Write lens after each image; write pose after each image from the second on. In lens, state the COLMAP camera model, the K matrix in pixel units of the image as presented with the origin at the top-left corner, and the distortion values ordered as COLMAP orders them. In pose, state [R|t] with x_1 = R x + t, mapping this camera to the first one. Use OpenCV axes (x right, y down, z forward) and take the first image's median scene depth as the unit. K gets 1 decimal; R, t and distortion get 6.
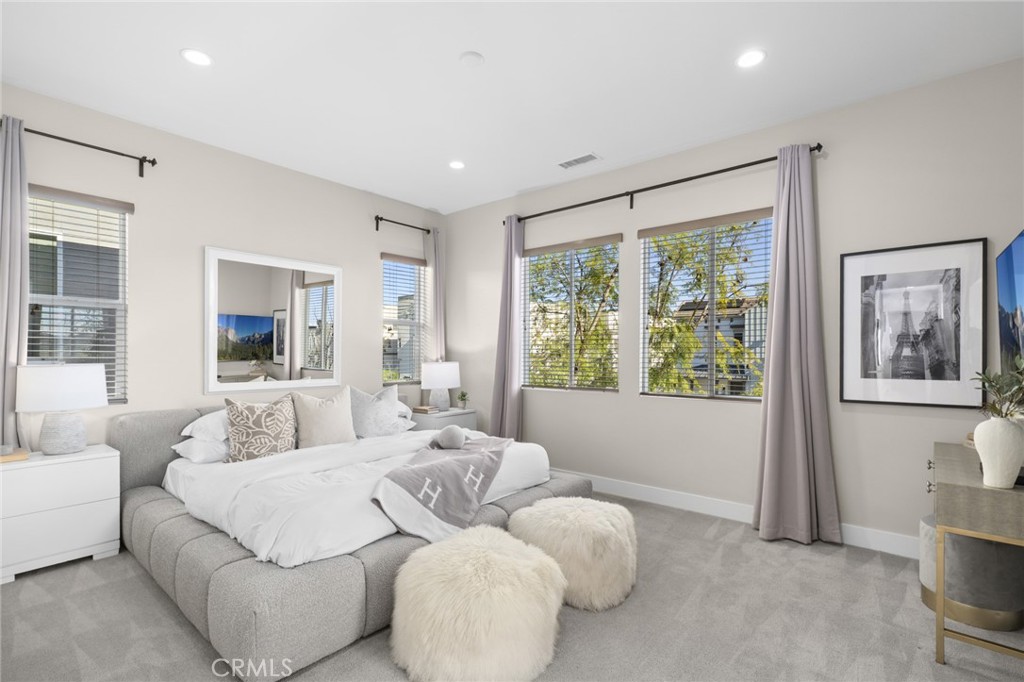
lens RADIAL K [[475.1, 0, 518.3], [0, 475.1, 347.7], [0, 0, 1]] dist [-0.001243, 0.002577]
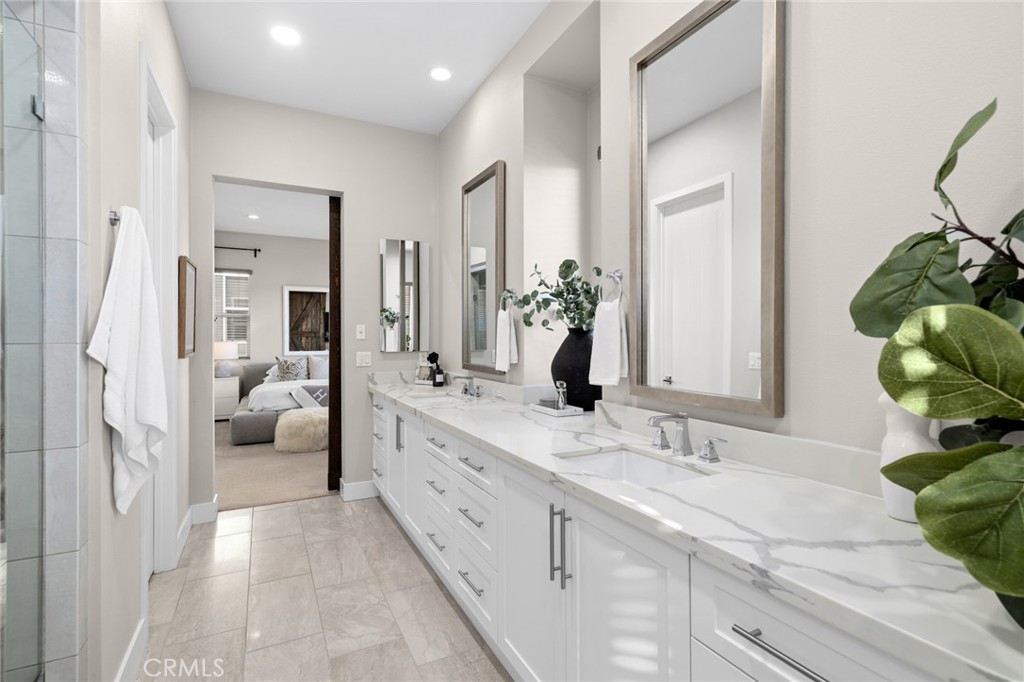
lens RADIAL K [[504.3, 0, 511.1], [0, 504.3, 333.2], [0, 0, 1]] dist [0.015637, -0.001033]
pose [[0.909159, -0.007651, -0.416379, 1.309856], [0.006472, 0.999970, -0.004241, 0.012156], [0.416399, 0.001161, 0.909181, -0.670717]]
